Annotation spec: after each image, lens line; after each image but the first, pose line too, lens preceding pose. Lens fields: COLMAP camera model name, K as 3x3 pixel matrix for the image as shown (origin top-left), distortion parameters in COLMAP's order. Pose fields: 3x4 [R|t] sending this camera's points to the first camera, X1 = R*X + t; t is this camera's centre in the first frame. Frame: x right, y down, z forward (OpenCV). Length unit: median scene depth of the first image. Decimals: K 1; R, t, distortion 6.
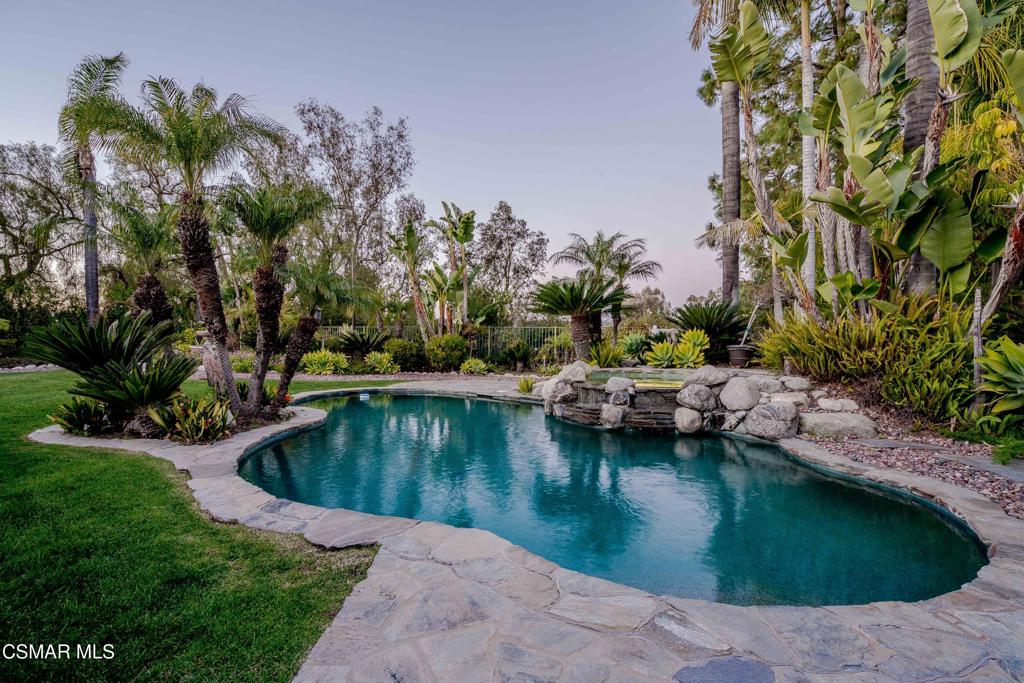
lens RADIAL K [[466.7, 0, 512.5], [0, 466.7, 338.4], [0, 0, 1]] dist [0.004827, 0.000296]
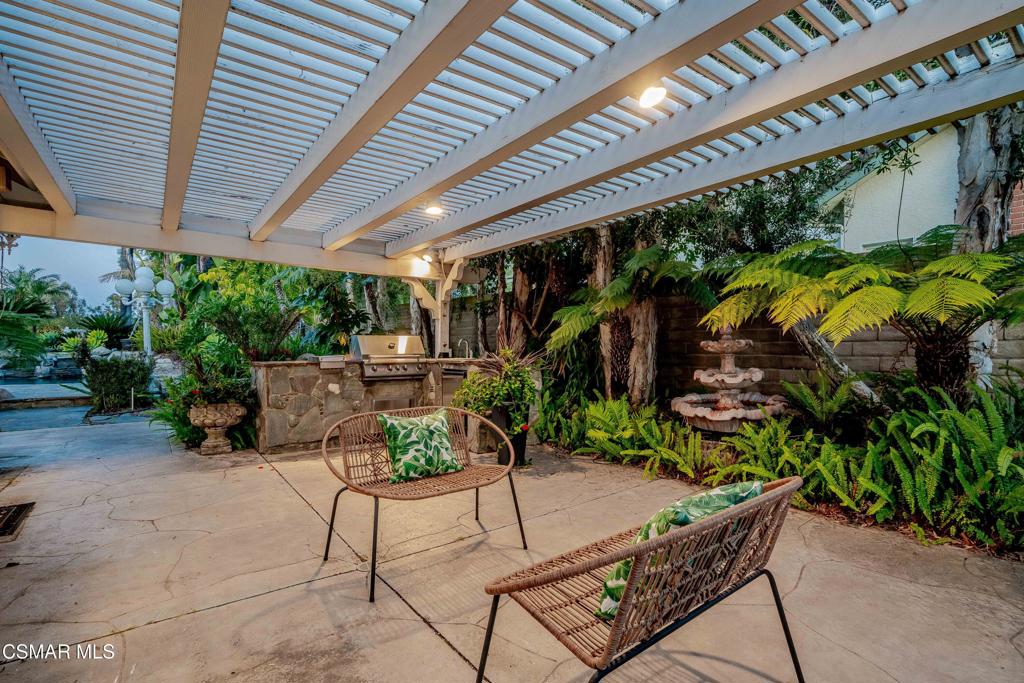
lens RADIAL K [[488.0, 0, 512.9], [0, 488.0, 338.9], [0, 0, 1]] dist [0.001705, 0.000498]
pose [[0.503867, -0.000320, 0.863781, -0.396681], [0.003539, 0.999992, -0.001693, 0.021797], [-0.863774, 0.003910, 0.503864, -1.231358]]
